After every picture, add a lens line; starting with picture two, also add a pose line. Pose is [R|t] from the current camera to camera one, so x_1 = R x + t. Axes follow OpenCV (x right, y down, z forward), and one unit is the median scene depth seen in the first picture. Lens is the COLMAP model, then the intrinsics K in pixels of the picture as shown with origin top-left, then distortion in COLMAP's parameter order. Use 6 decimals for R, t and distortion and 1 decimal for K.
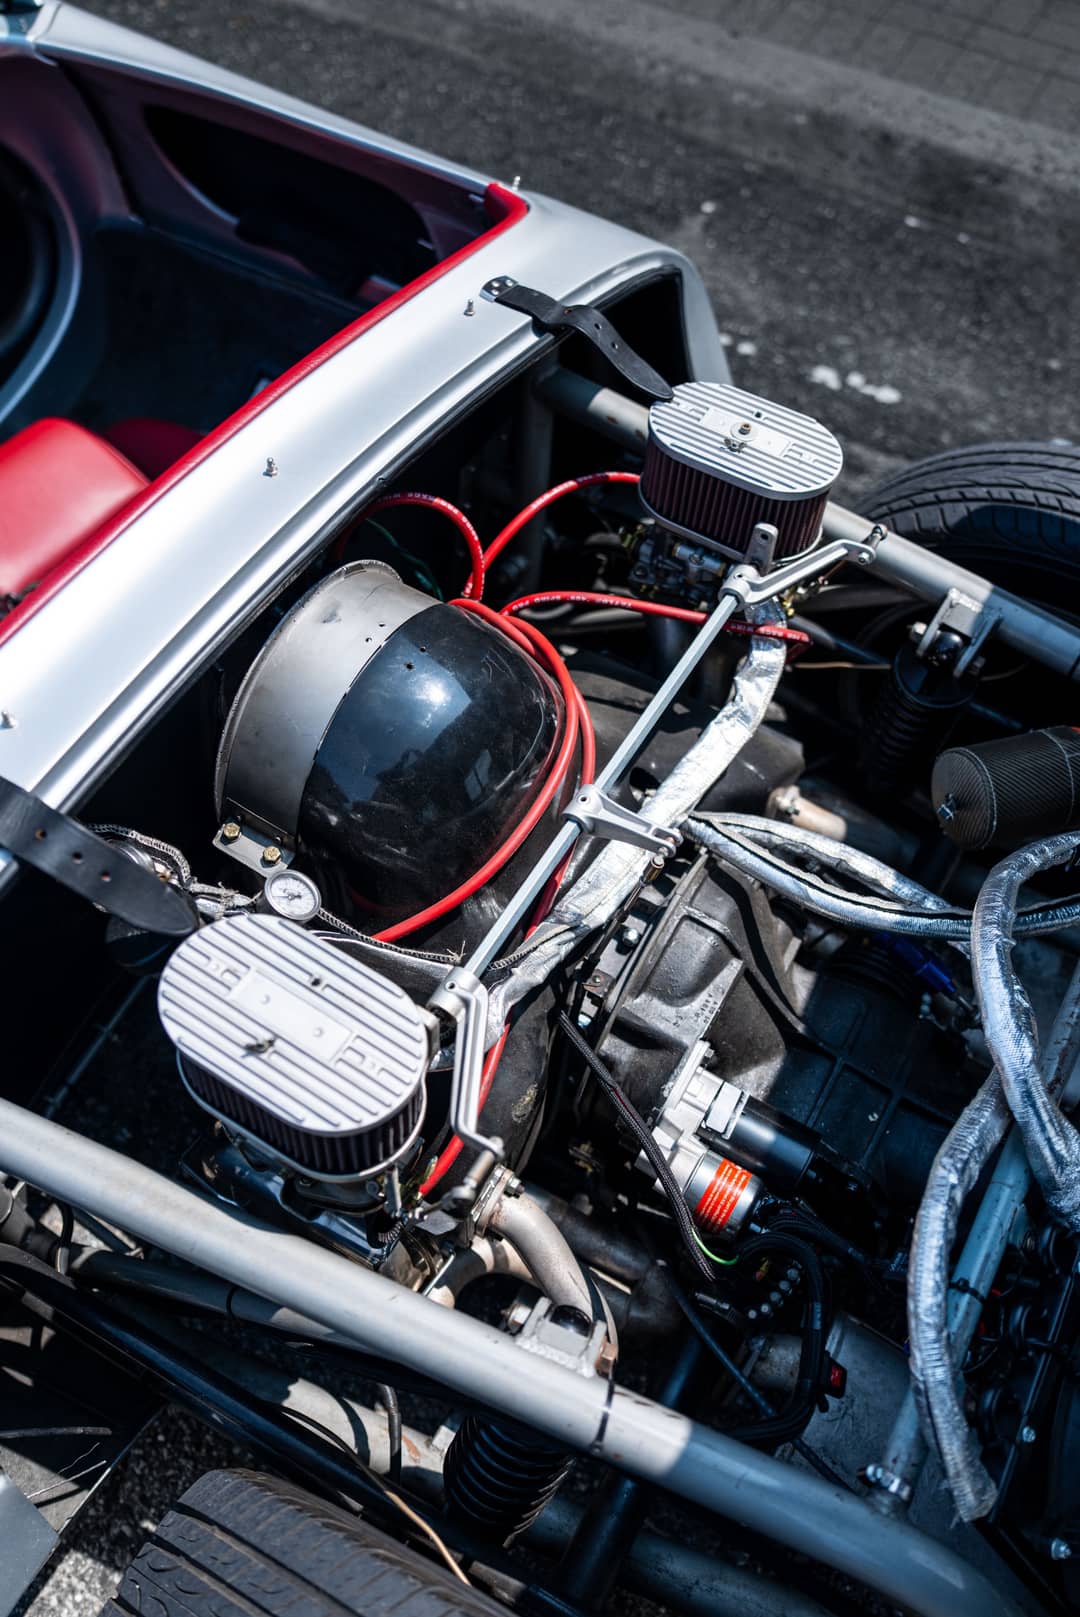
lens RADIAL K [[1418.0, 0, 536.1], [0, 1418.0, 755.4], [0, 0, 1]] dist [-0.009848, 0.011341]
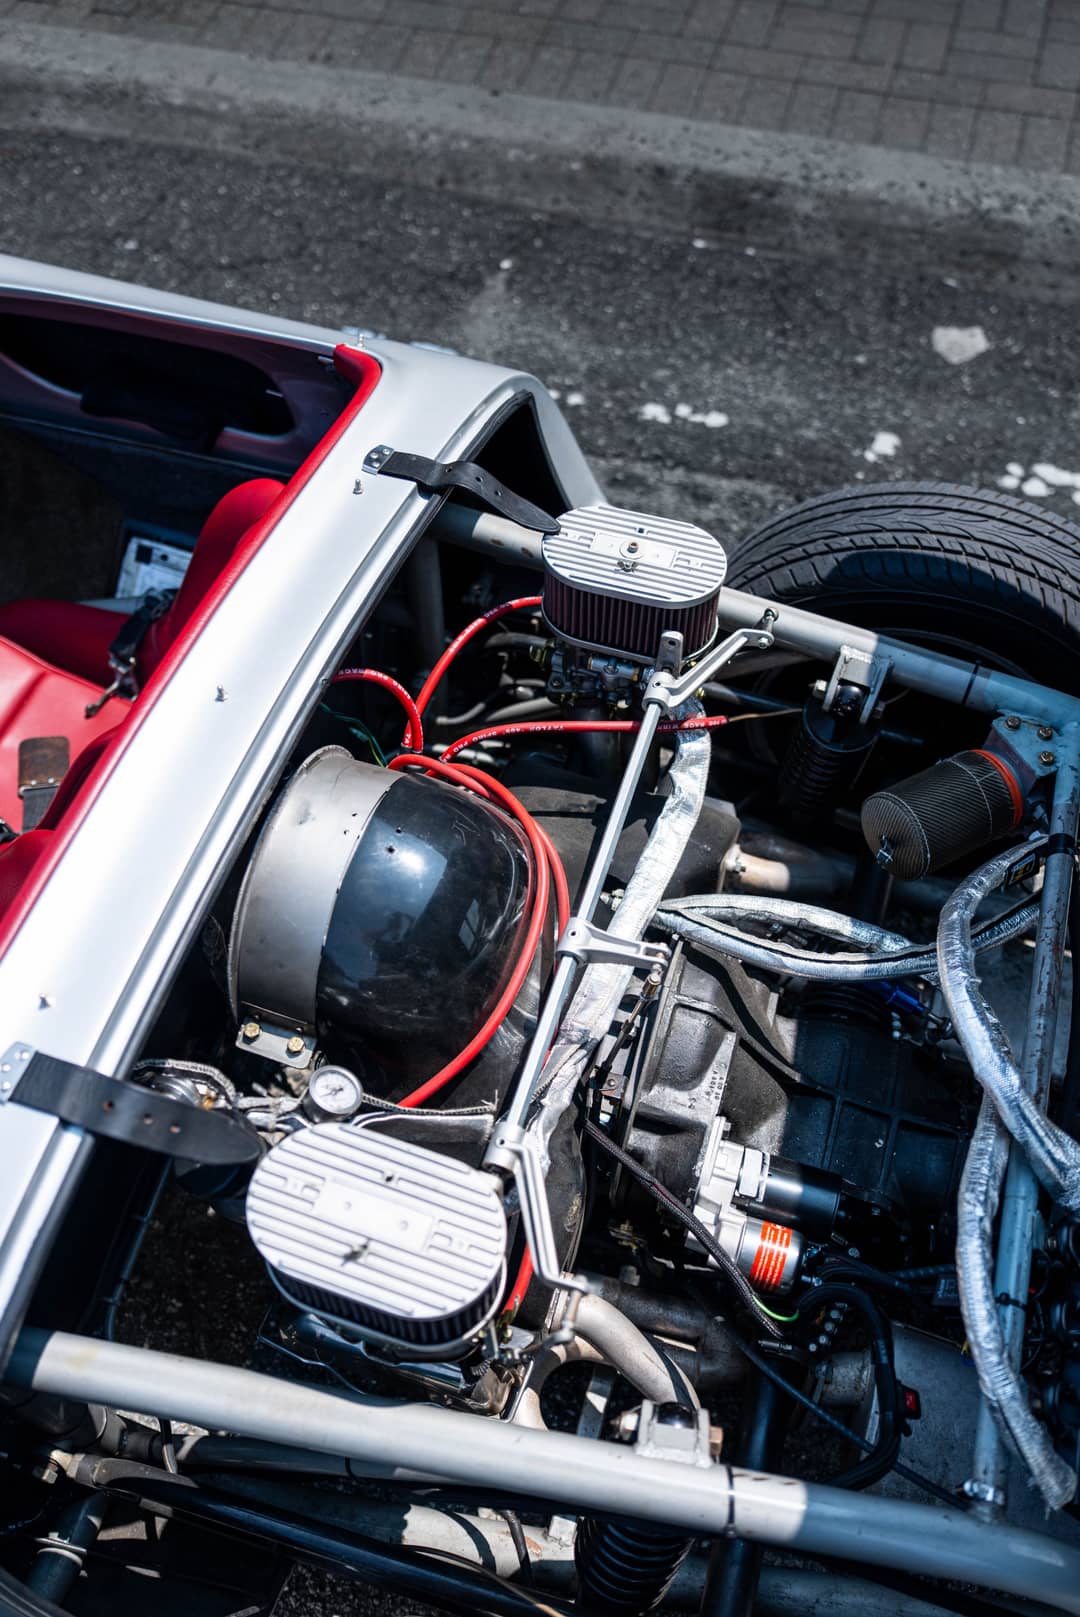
lens RADIAL K [[1418.0, 0, 536.1], [0, 1418.0, 755.4], [0, 0, 1]] dist [-0.009848, 0.011341]
pose [[0.973721, -0.209967, 0.088209, -0.052871], [0.209397, 0.977704, 0.015766, -0.108489], [-0.089552, 0.003119, 0.995977, -0.067180]]
